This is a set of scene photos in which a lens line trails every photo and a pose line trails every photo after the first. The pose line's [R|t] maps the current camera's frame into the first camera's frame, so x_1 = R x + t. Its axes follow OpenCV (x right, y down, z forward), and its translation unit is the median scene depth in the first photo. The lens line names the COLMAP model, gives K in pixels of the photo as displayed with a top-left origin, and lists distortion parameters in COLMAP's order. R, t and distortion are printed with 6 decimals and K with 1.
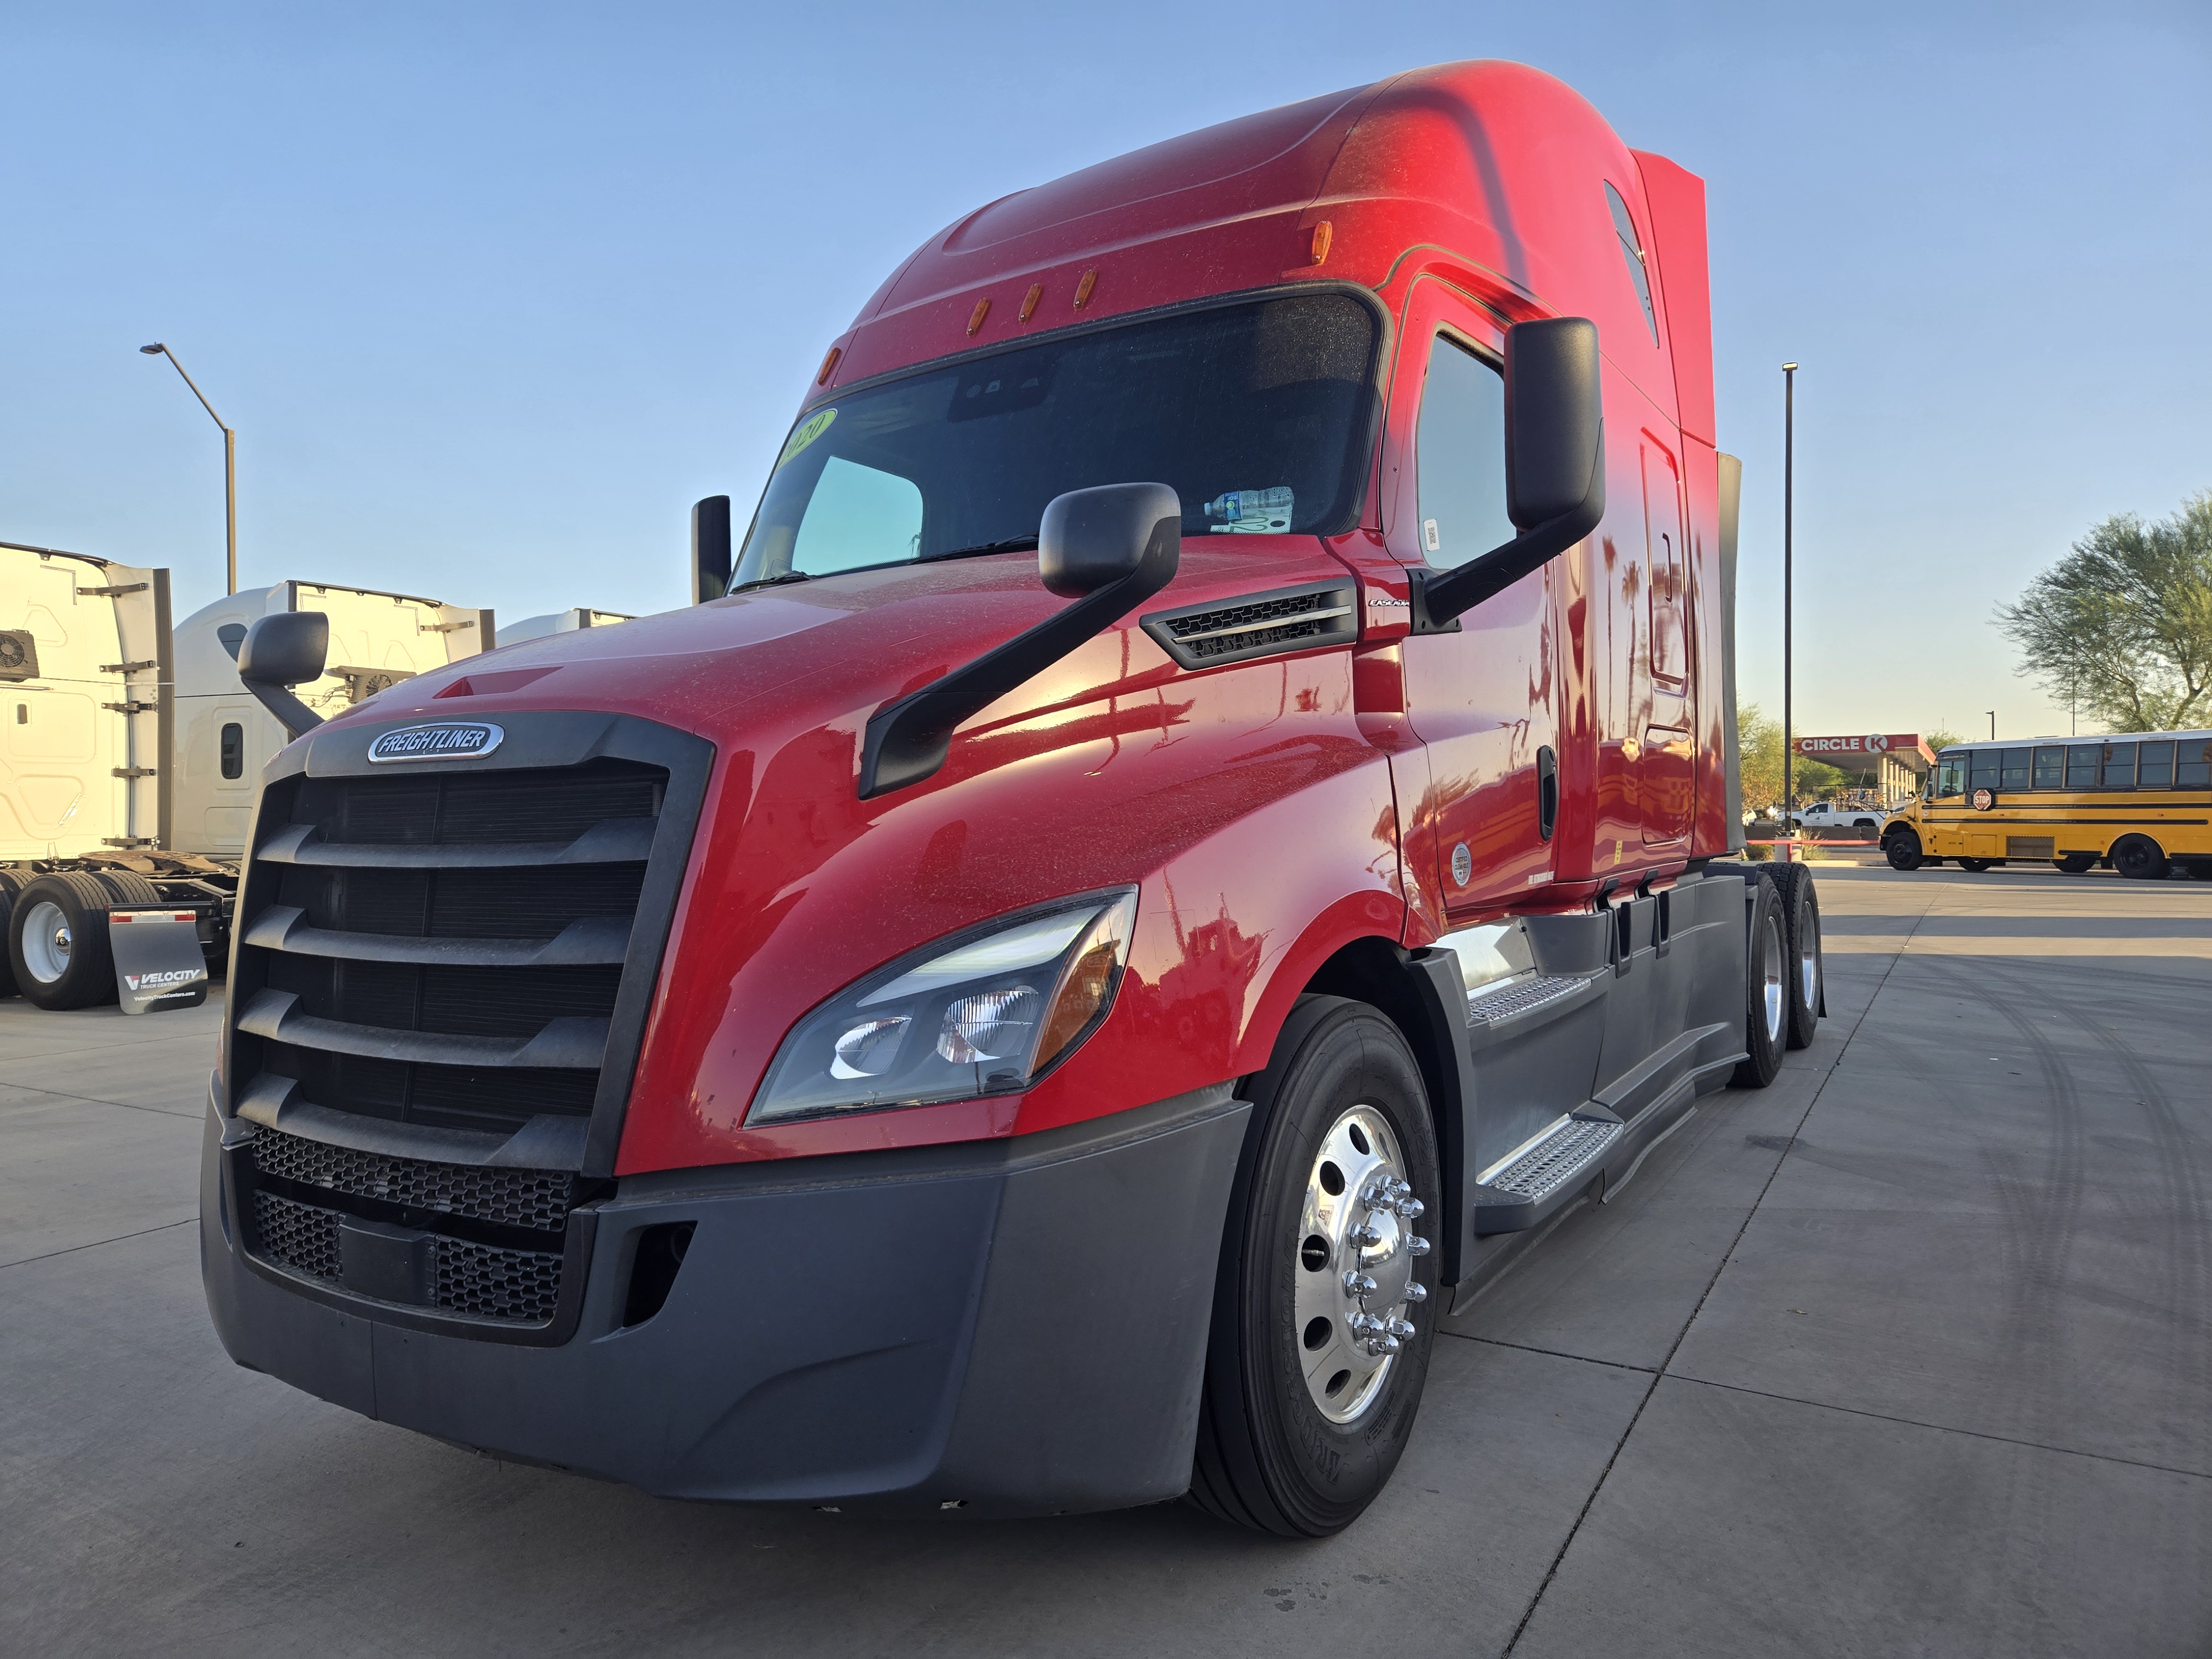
lens RADIAL K [[1478.8, 0, 1096.4], [0, 1478.8, 823.6], [0, 0, 1]] dist [0.073234, -0.058496]
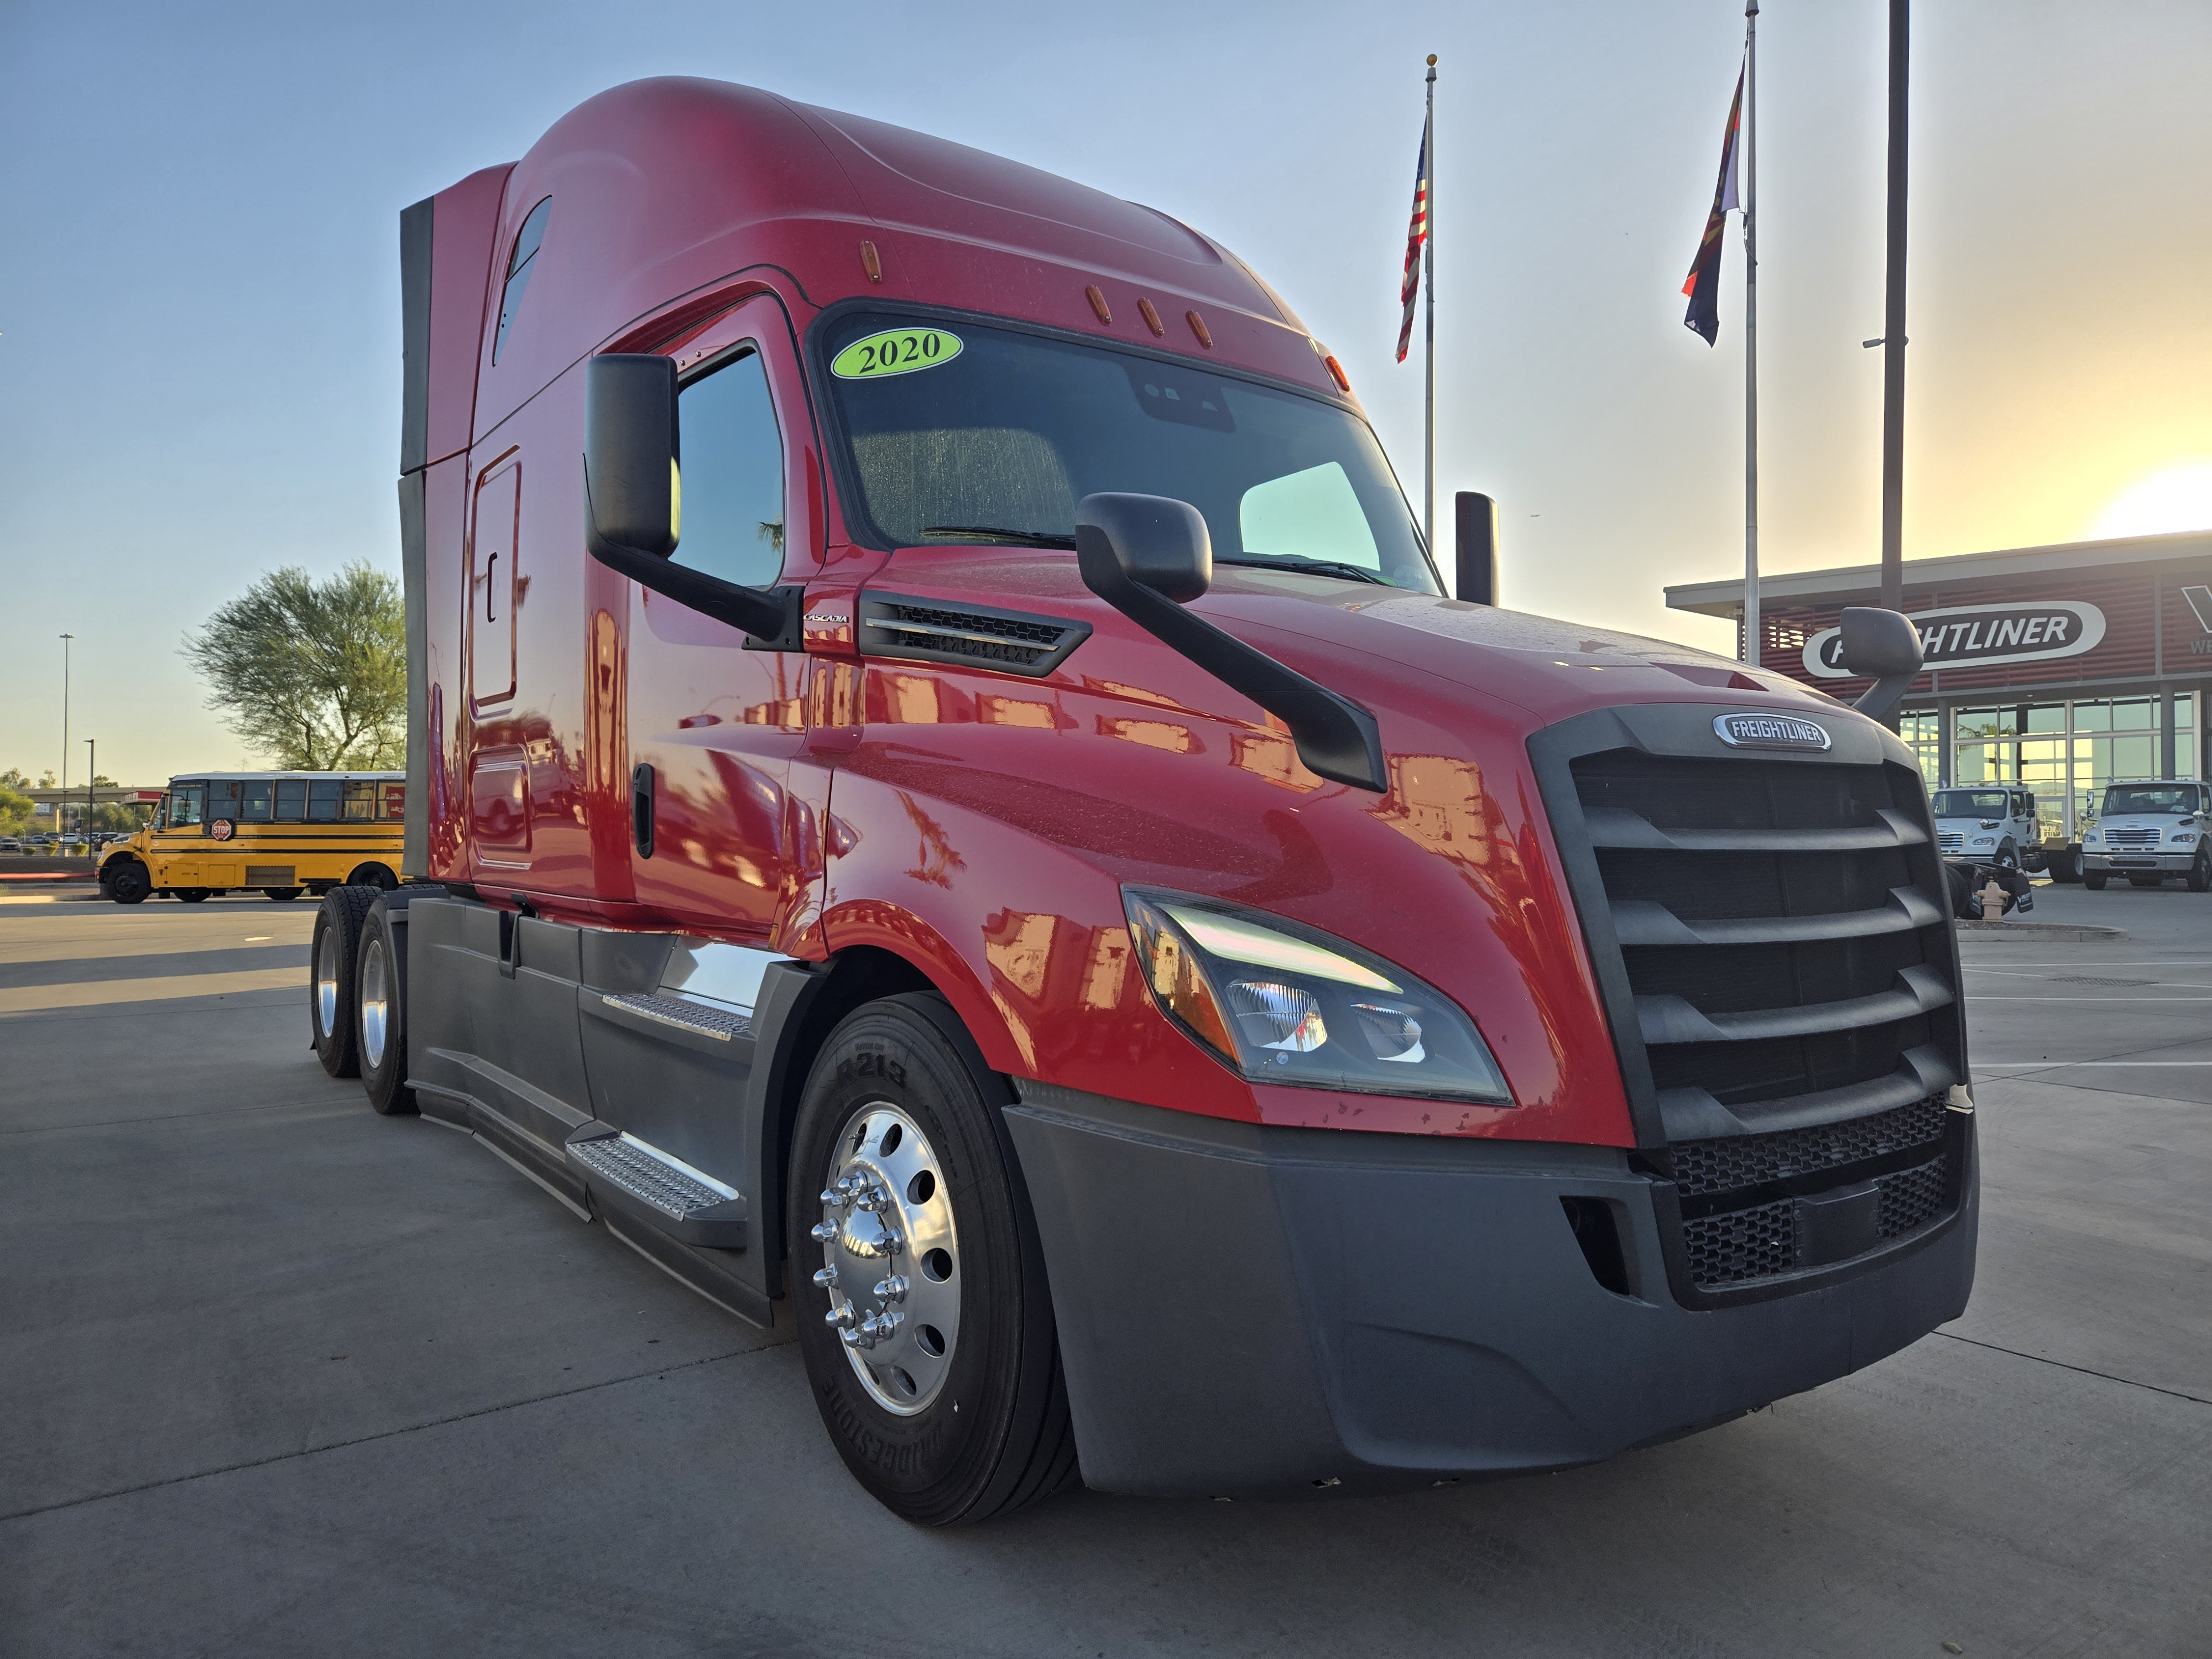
lens RADIAL K [[1478.8, 0, 1096.4], [0, 1478.8, 823.6], [0, 0, 1]] dist [0.073234, -0.058496]
pose [[0.369944, 0.016751, 0.928903, -0.135544], [0.004230, 0.999797, -0.019714, 0.002401], [-0.929044, 0.011223, 0.369798, 0.089524]]
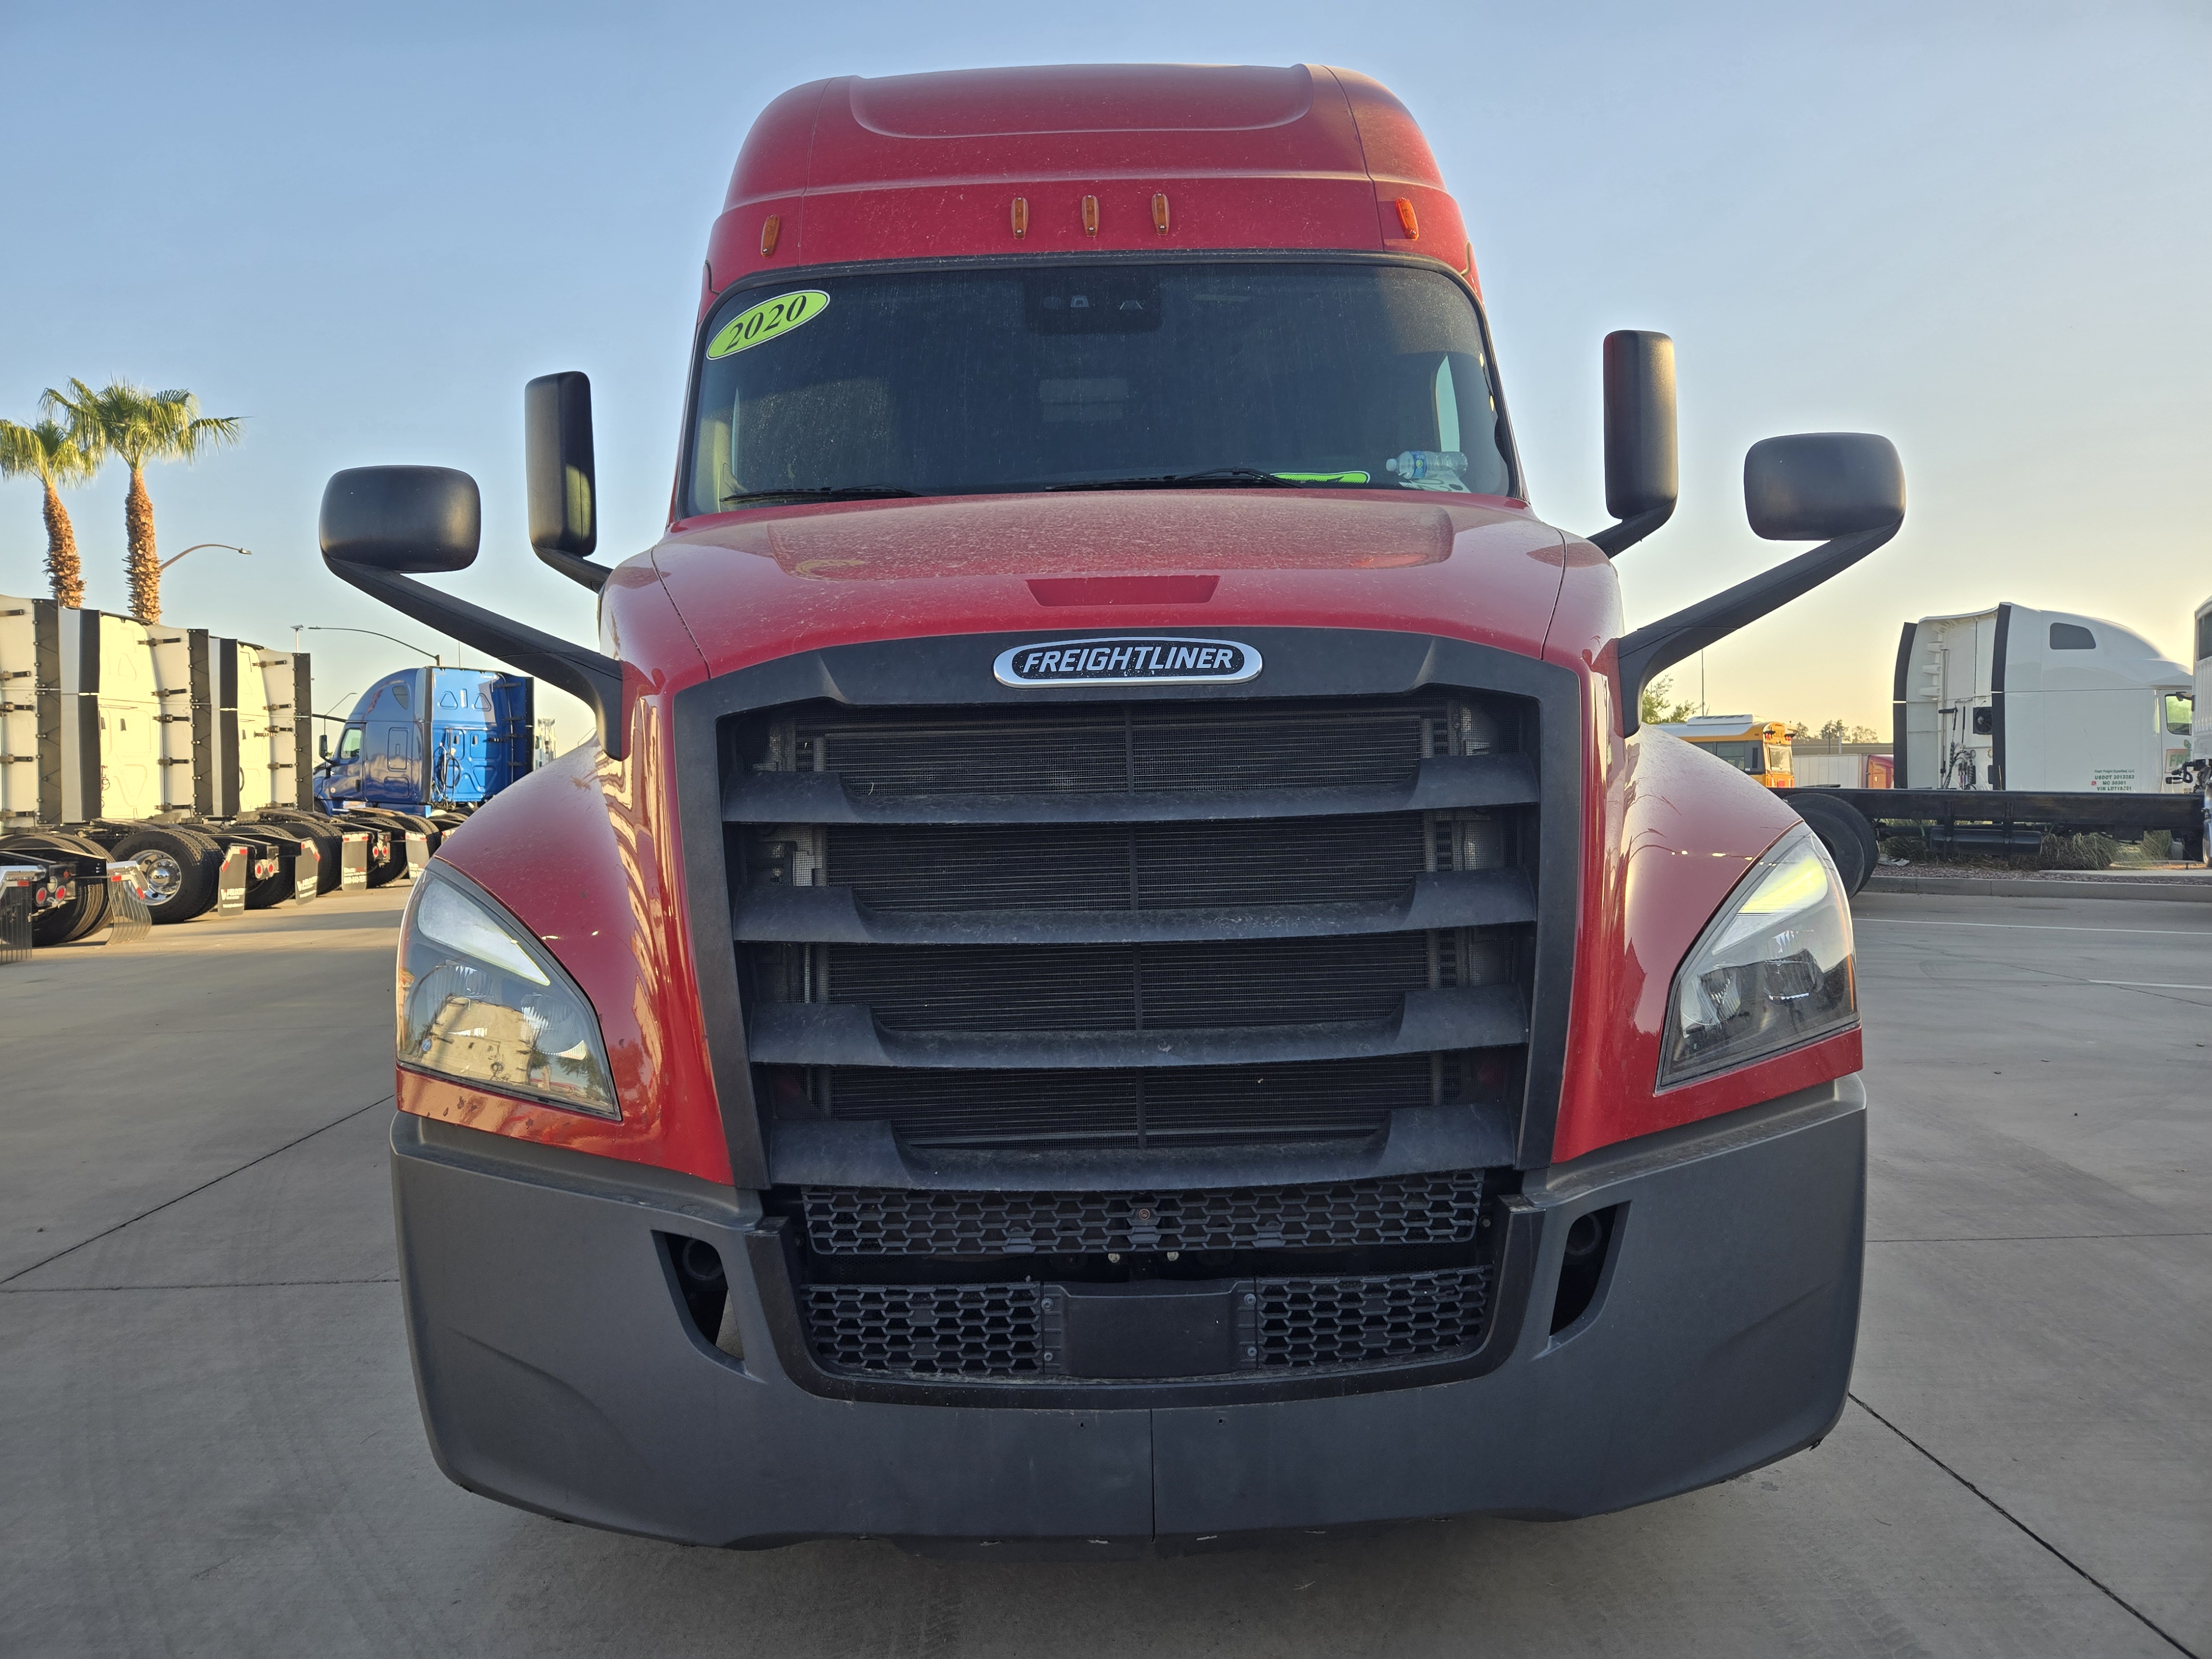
lens RADIAL K [[1472.8, 0, 1096.2], [0, 1472.8, 822.8], [0, 0, 1]] dist [0.068059, -0.054955]
pose [[0.838129, -0.019425, 0.545126, -0.074486], [0.013843, 0.999801, 0.014343, 0.001547], [-0.545296, -0.004475, 0.838231, 0.030906]]
